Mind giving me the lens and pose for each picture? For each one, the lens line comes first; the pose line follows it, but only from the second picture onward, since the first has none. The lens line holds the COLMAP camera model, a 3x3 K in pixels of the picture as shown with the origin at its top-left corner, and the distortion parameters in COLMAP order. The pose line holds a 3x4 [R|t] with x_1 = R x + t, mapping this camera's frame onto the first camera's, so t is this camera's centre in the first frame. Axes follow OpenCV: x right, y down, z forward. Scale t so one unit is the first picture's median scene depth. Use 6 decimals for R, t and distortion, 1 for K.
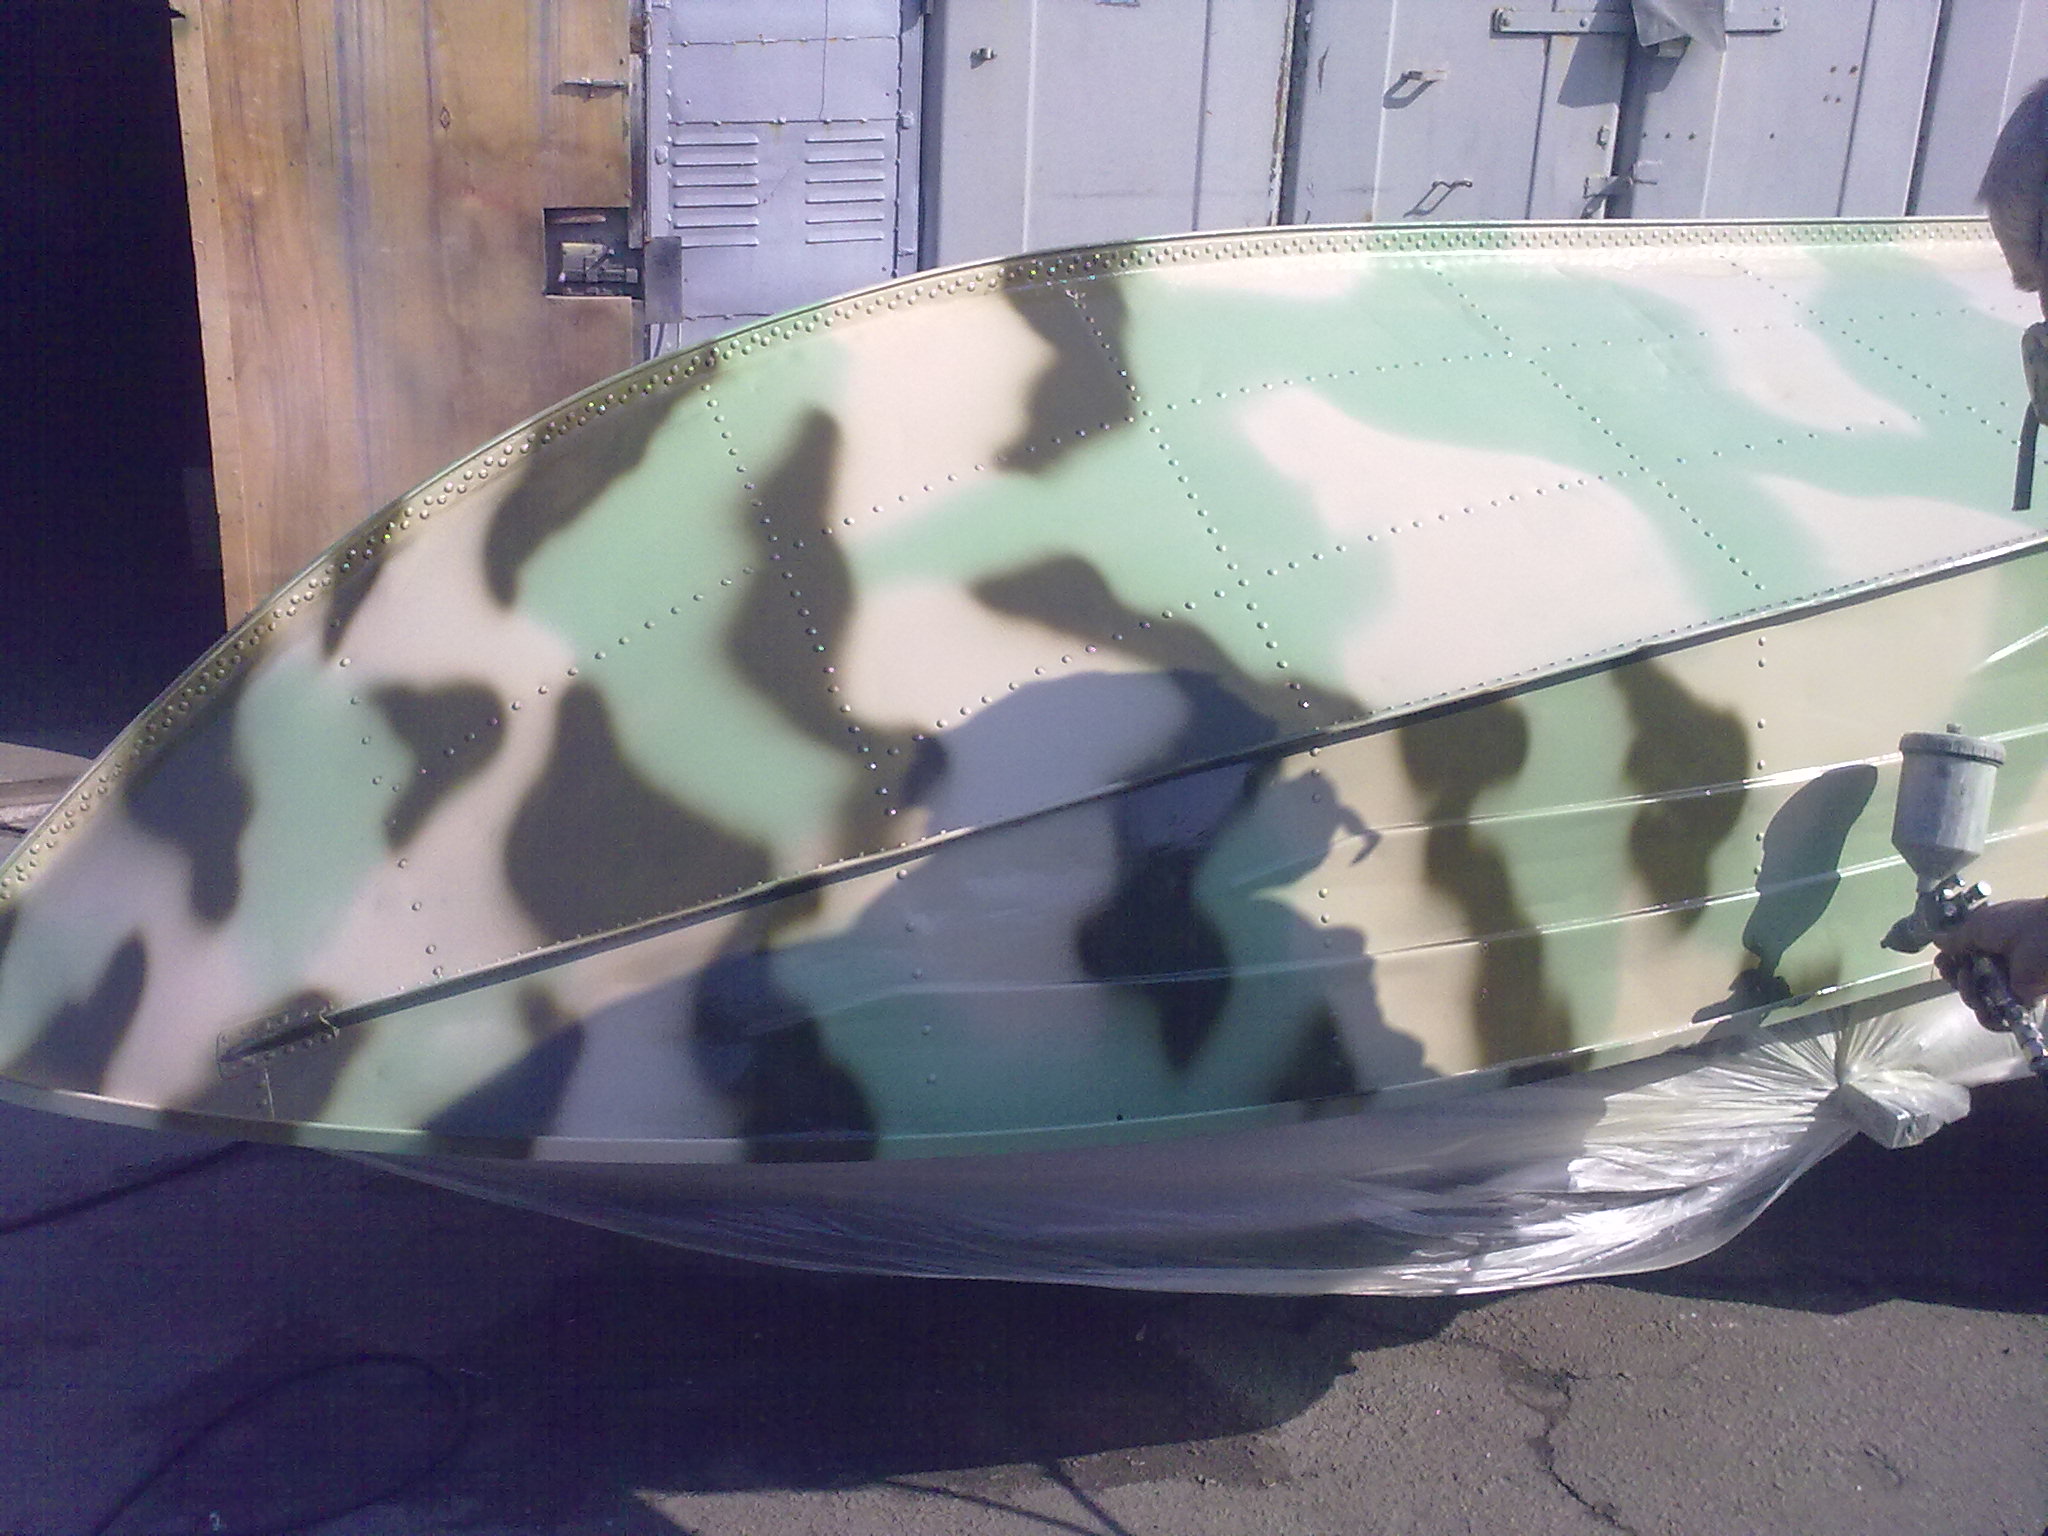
lens RADIAL K [[2236.7, 0, 1024.0], [0, 2236.7, 768.0], [0, 0, 1]] dist [-0.191491, 0.522912]
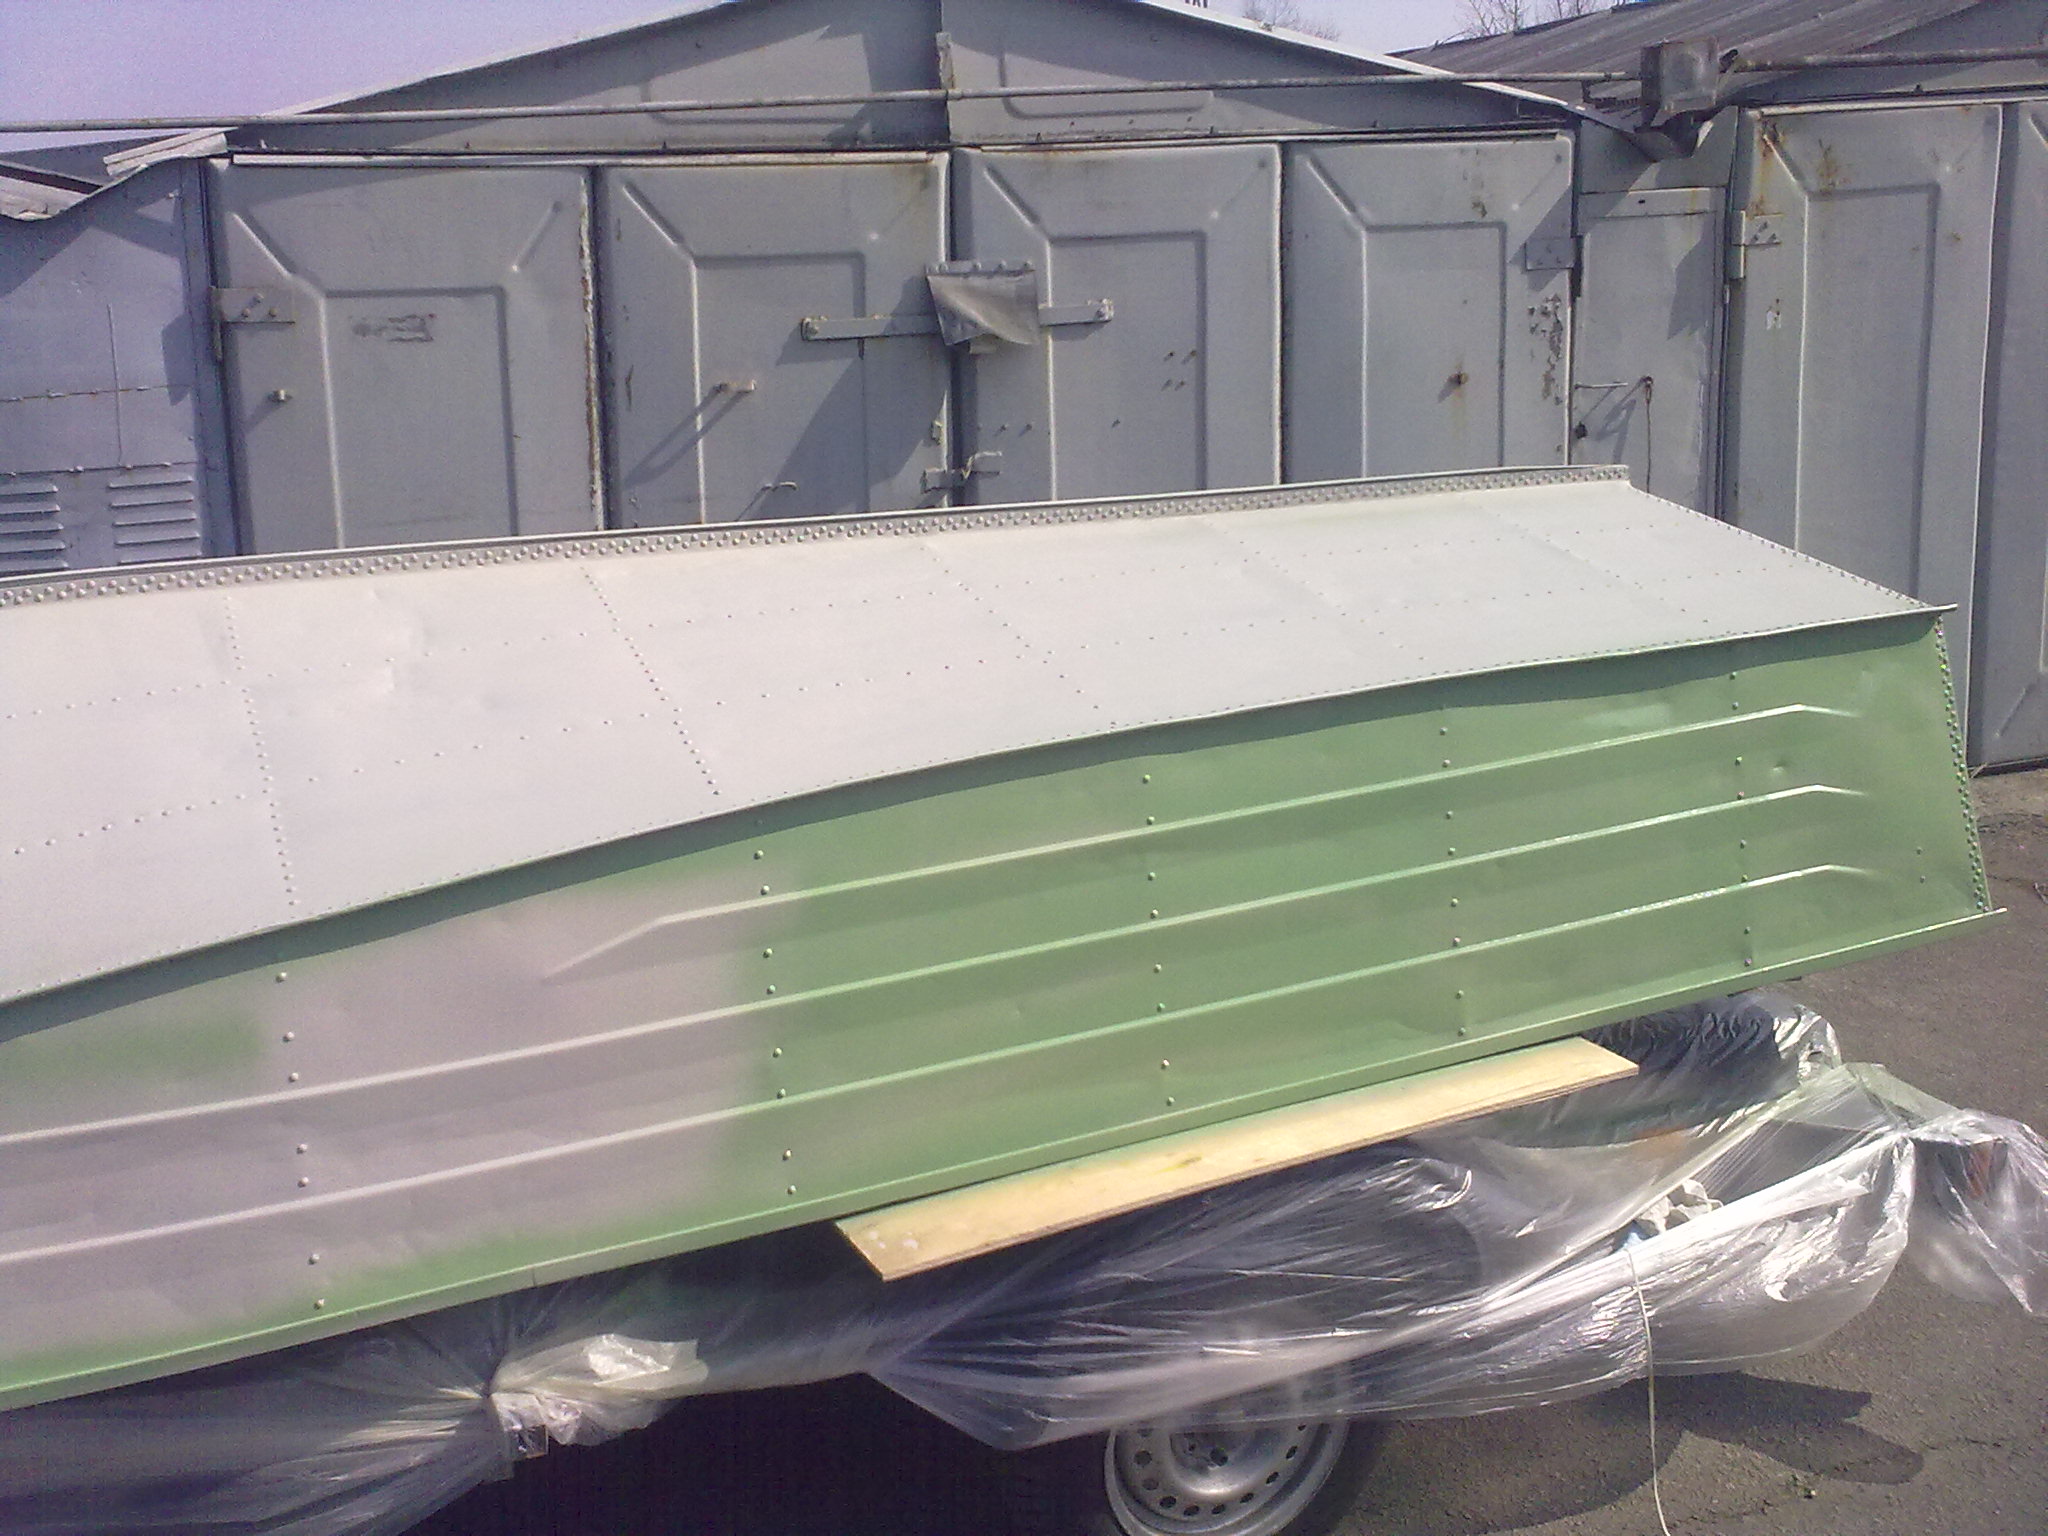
lens RADIAL K [[2236.7, 0, 1024.0], [0, 2236.7, 768.0], [0, 0, 1]] dist [-0.191491, 0.522912]
pose [[0.998320, -0.044487, -0.037125, 0.370770], [0.039873, 0.992342, -0.116906, -0.013058], [0.042042, 0.115229, 0.992449, 0.000051]]
